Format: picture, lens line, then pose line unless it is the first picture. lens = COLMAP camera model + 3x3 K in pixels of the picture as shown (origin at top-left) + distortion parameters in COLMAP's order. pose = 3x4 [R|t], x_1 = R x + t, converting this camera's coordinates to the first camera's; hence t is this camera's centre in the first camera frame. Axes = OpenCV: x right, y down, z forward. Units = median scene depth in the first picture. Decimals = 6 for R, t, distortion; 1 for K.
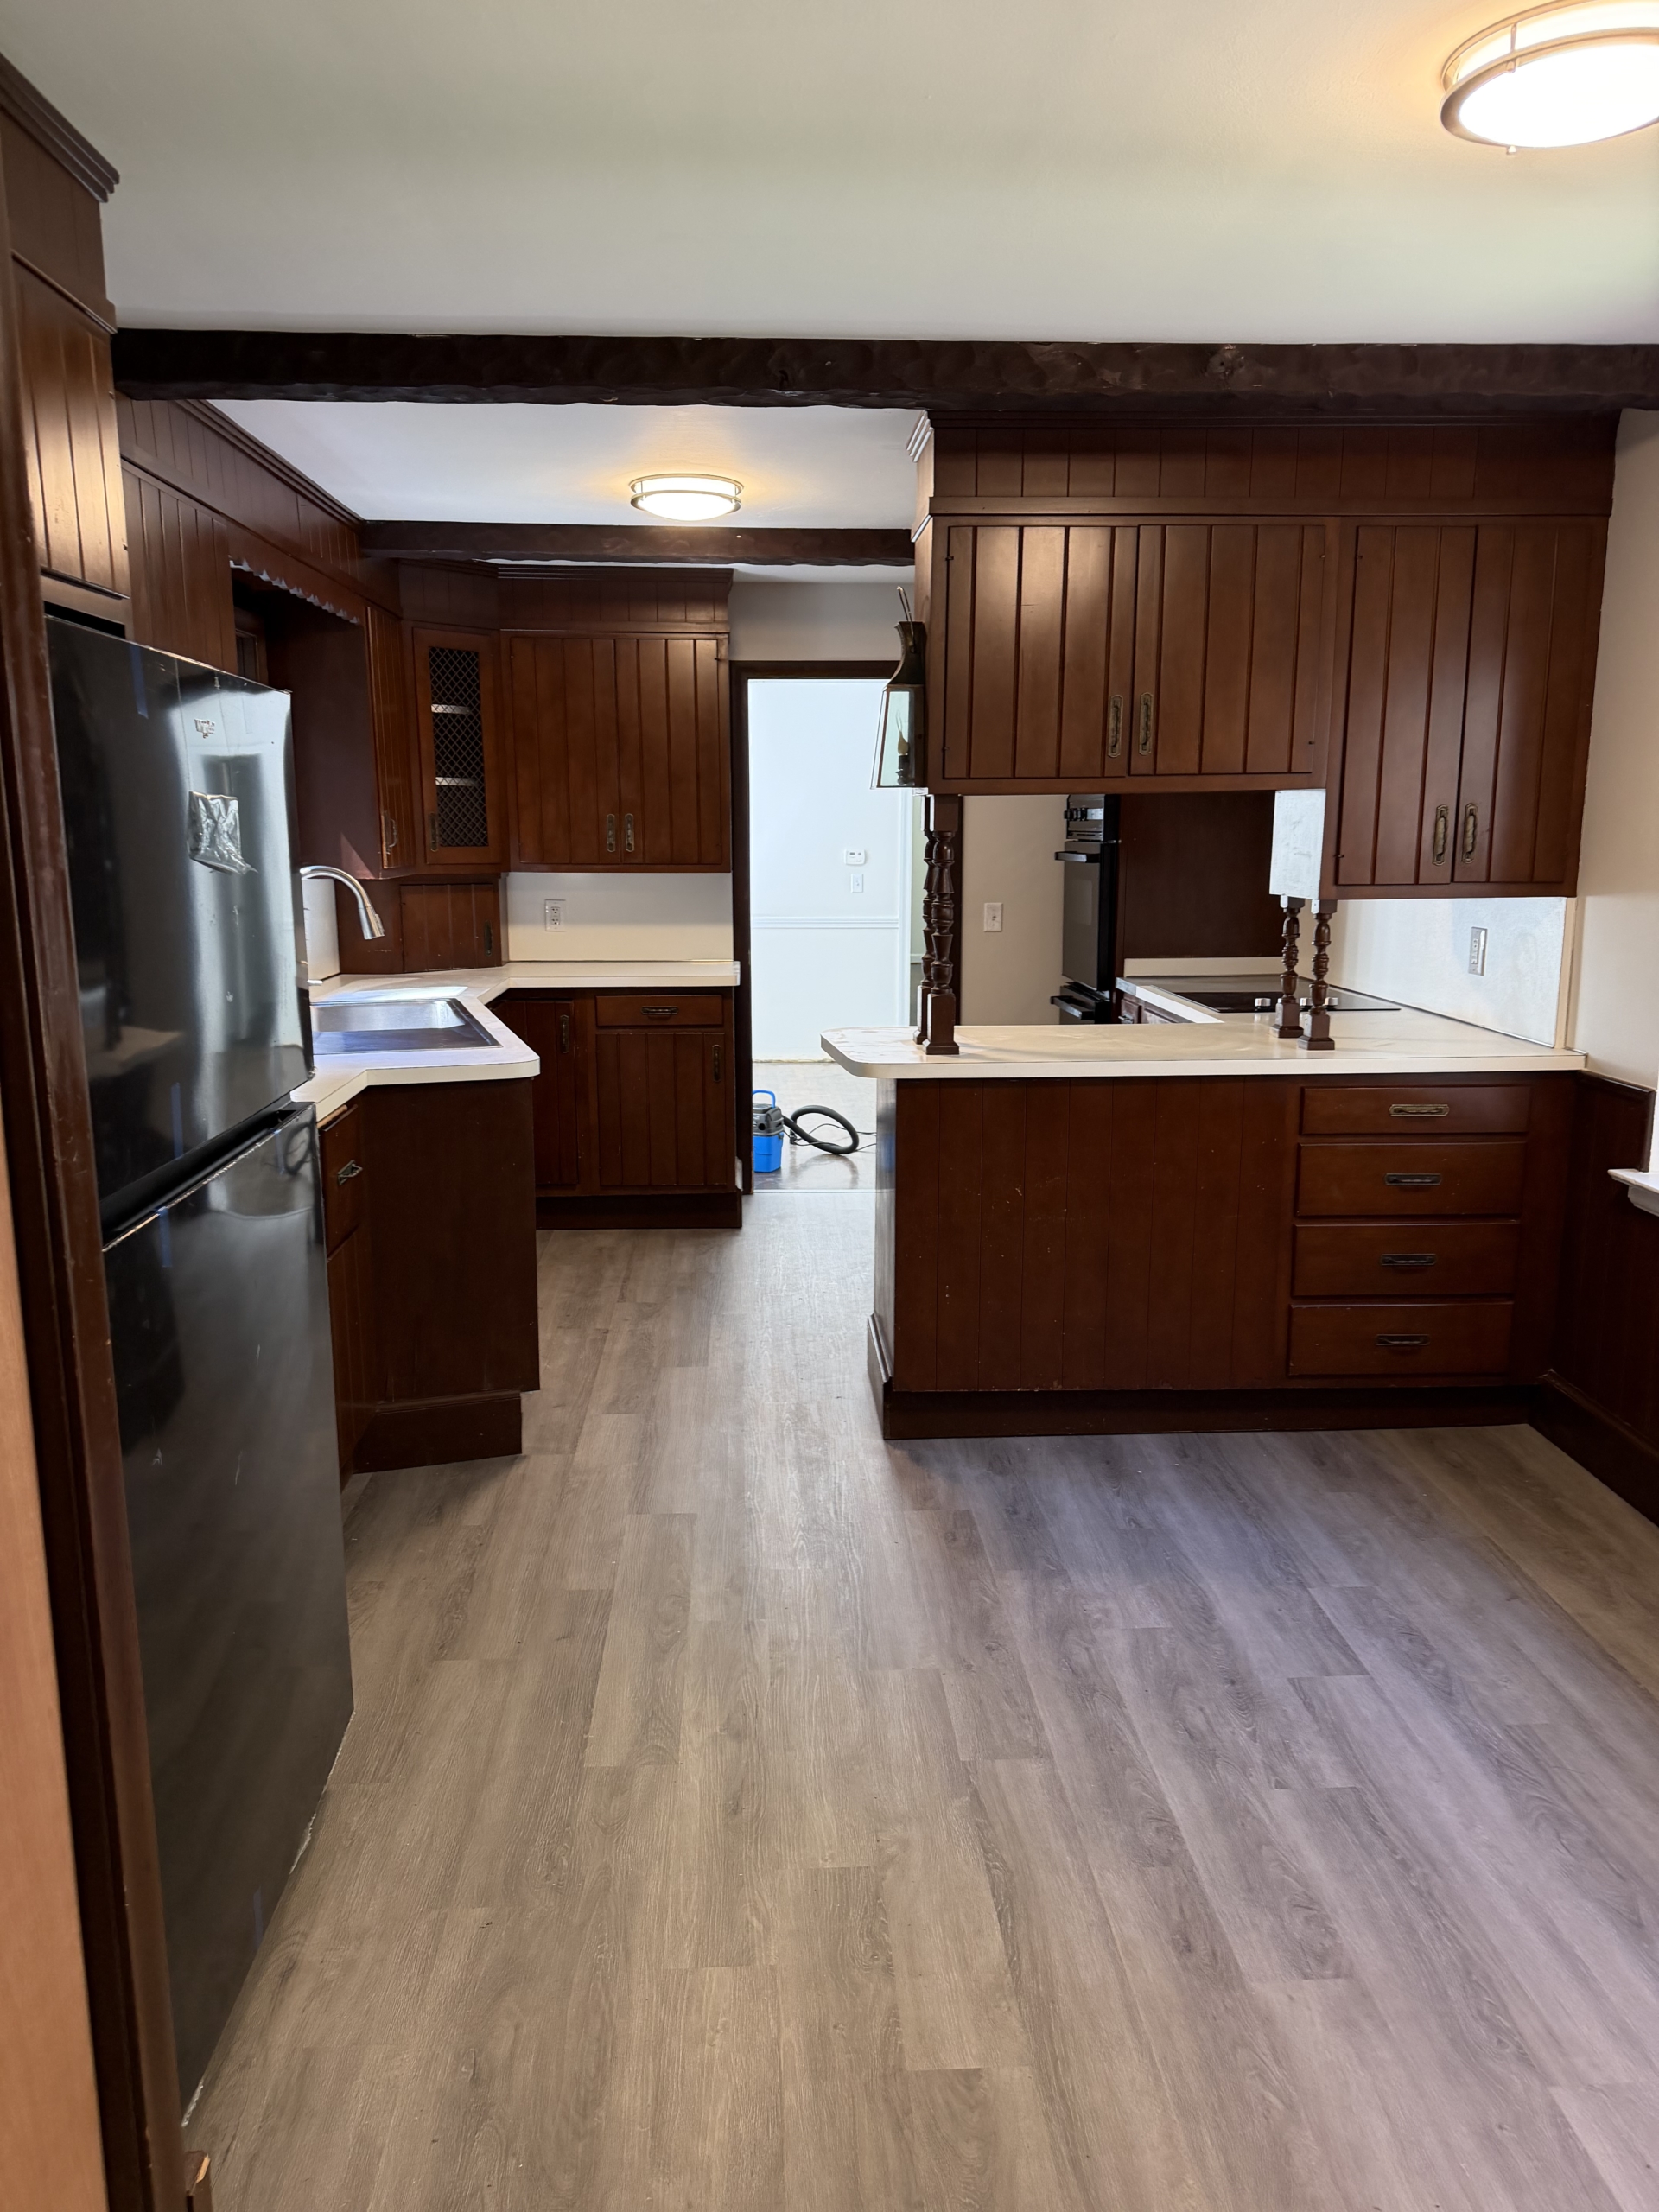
lens RADIAL K [[1544.4, 0, 812.4], [0, 1544.4, 1104.3], [0, 0, 1]] dist [0.046129, -0.038864]
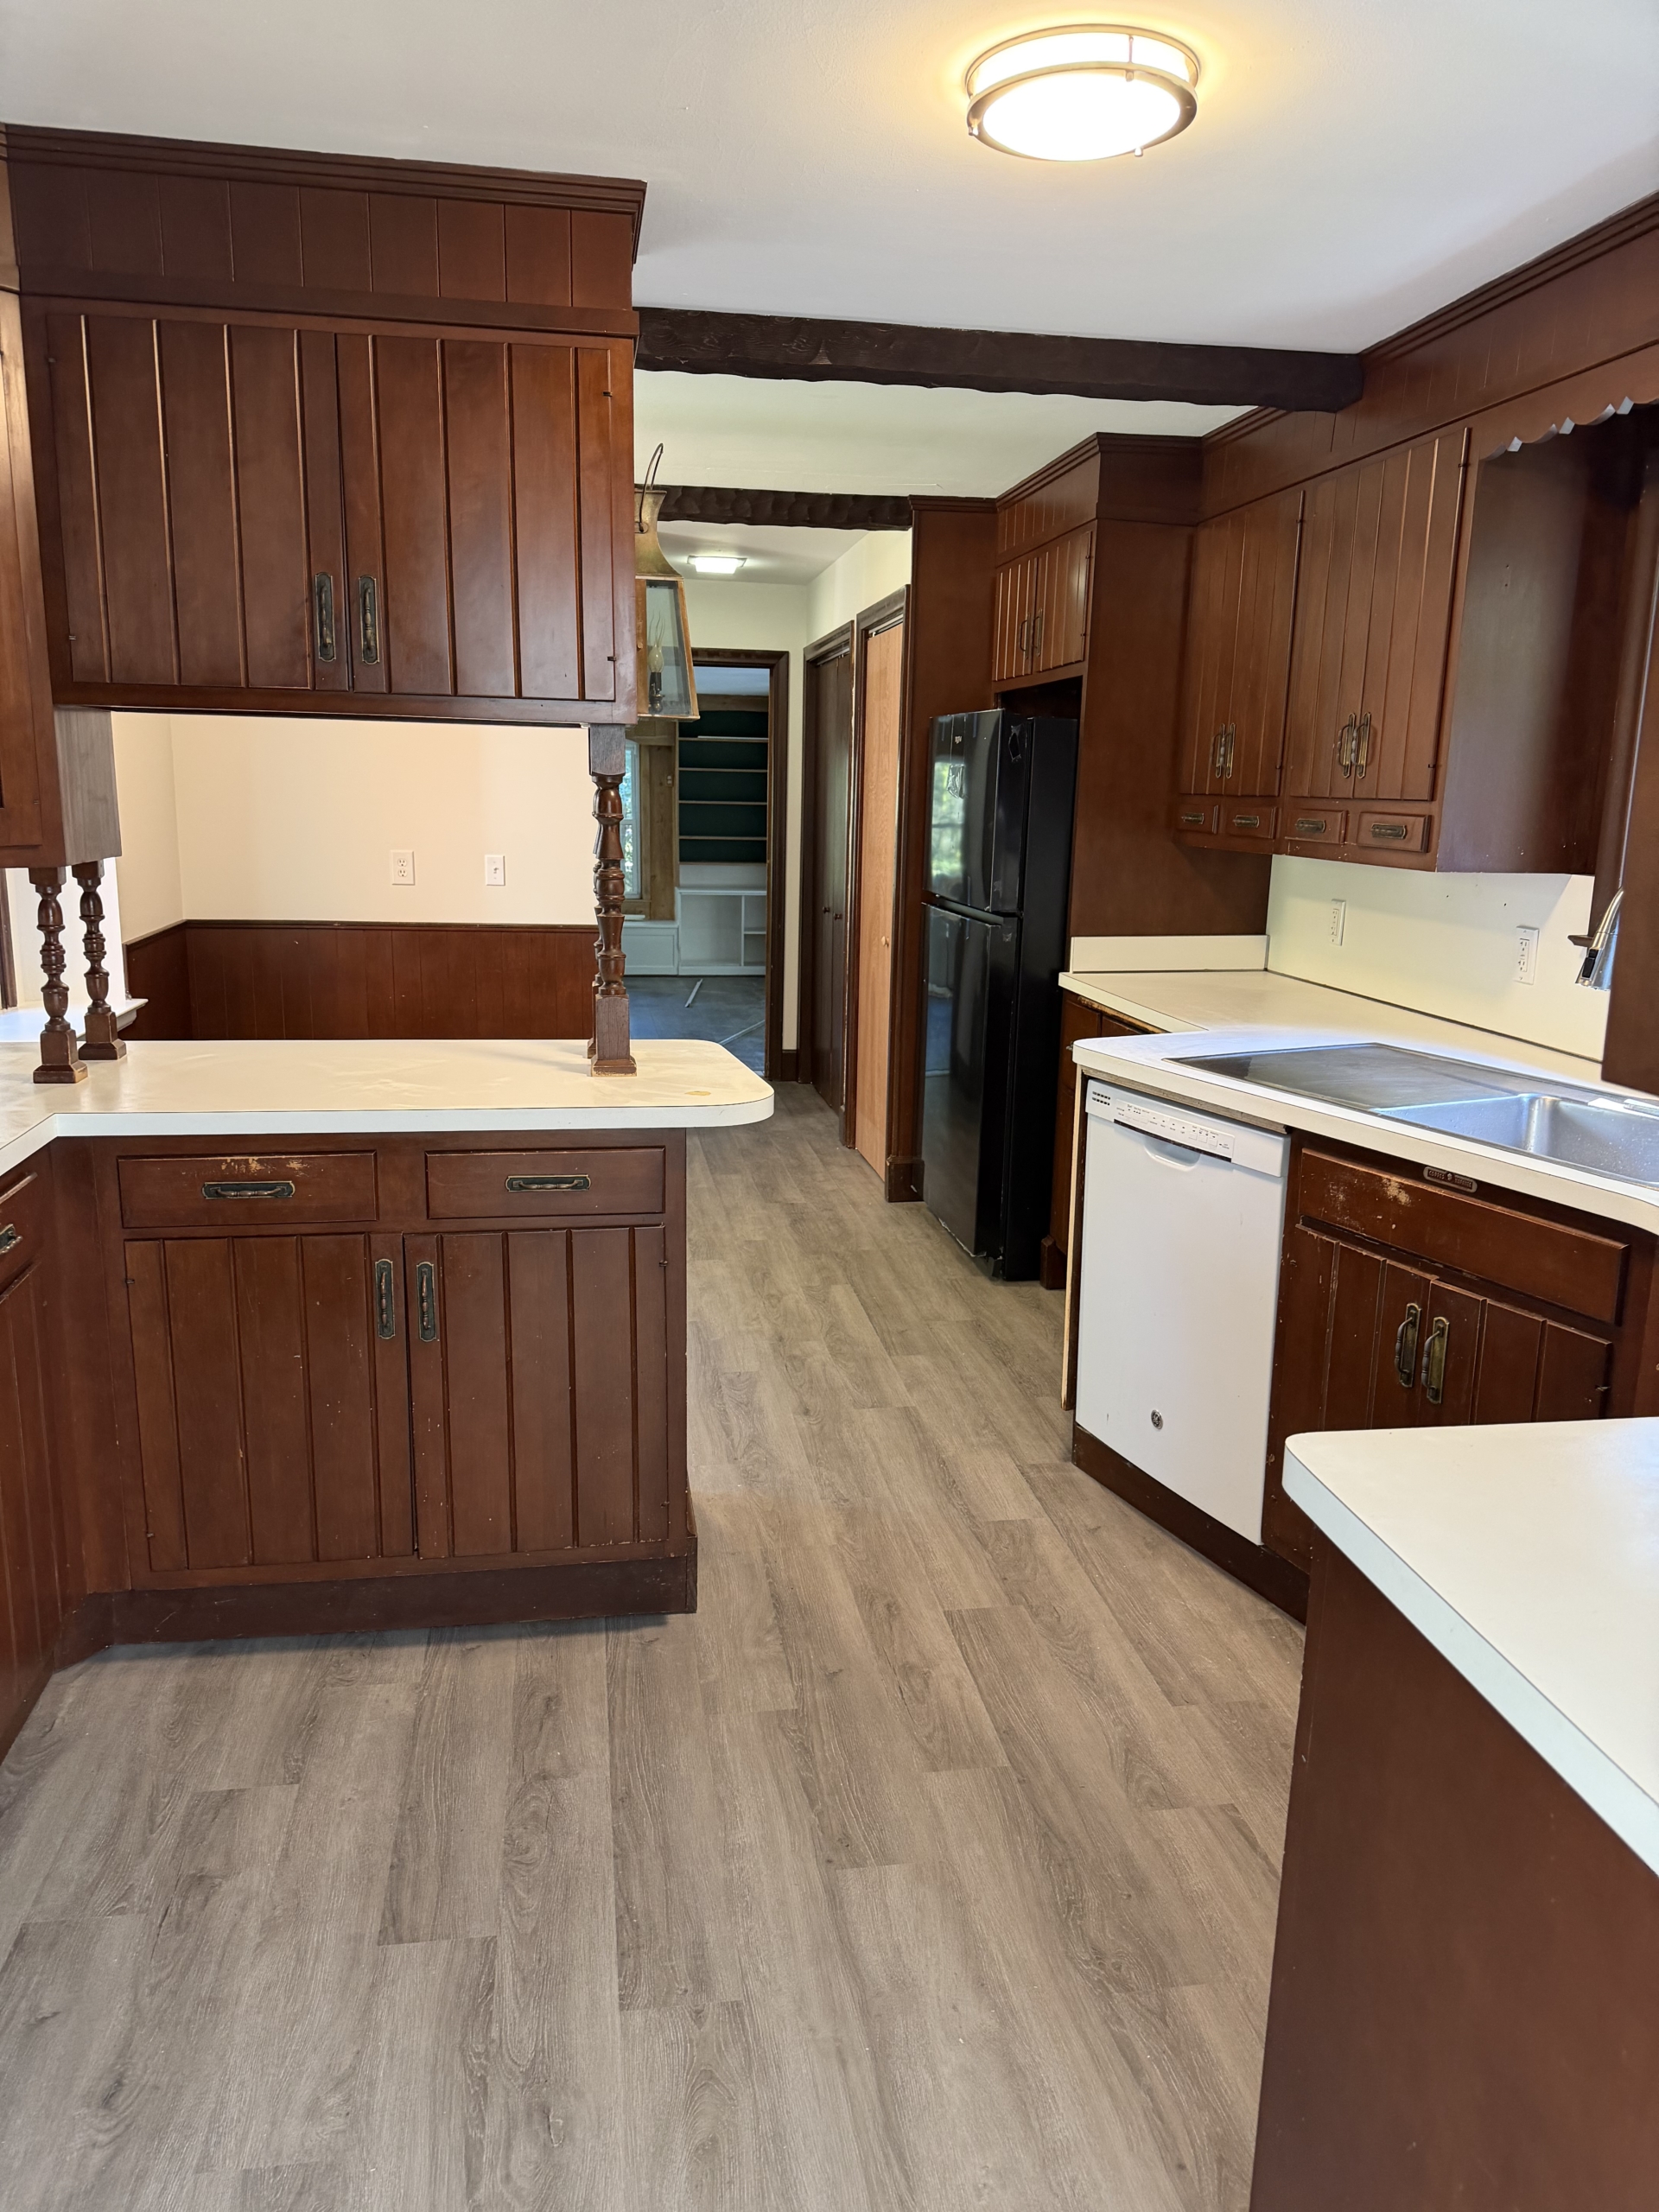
lens RADIAL K [[1544.4, 0, 824.3], [0, 1544.4, 1104.9], [0, 0, 1]] dist [0.046129, -0.038864]
pose [[-0.993537, 0.006802, -0.113305, 0.066008], [-0.035862, 0.928264, 0.370189, -0.329216], [0.107695, 0.371860, -0.922021, 1.871569]]
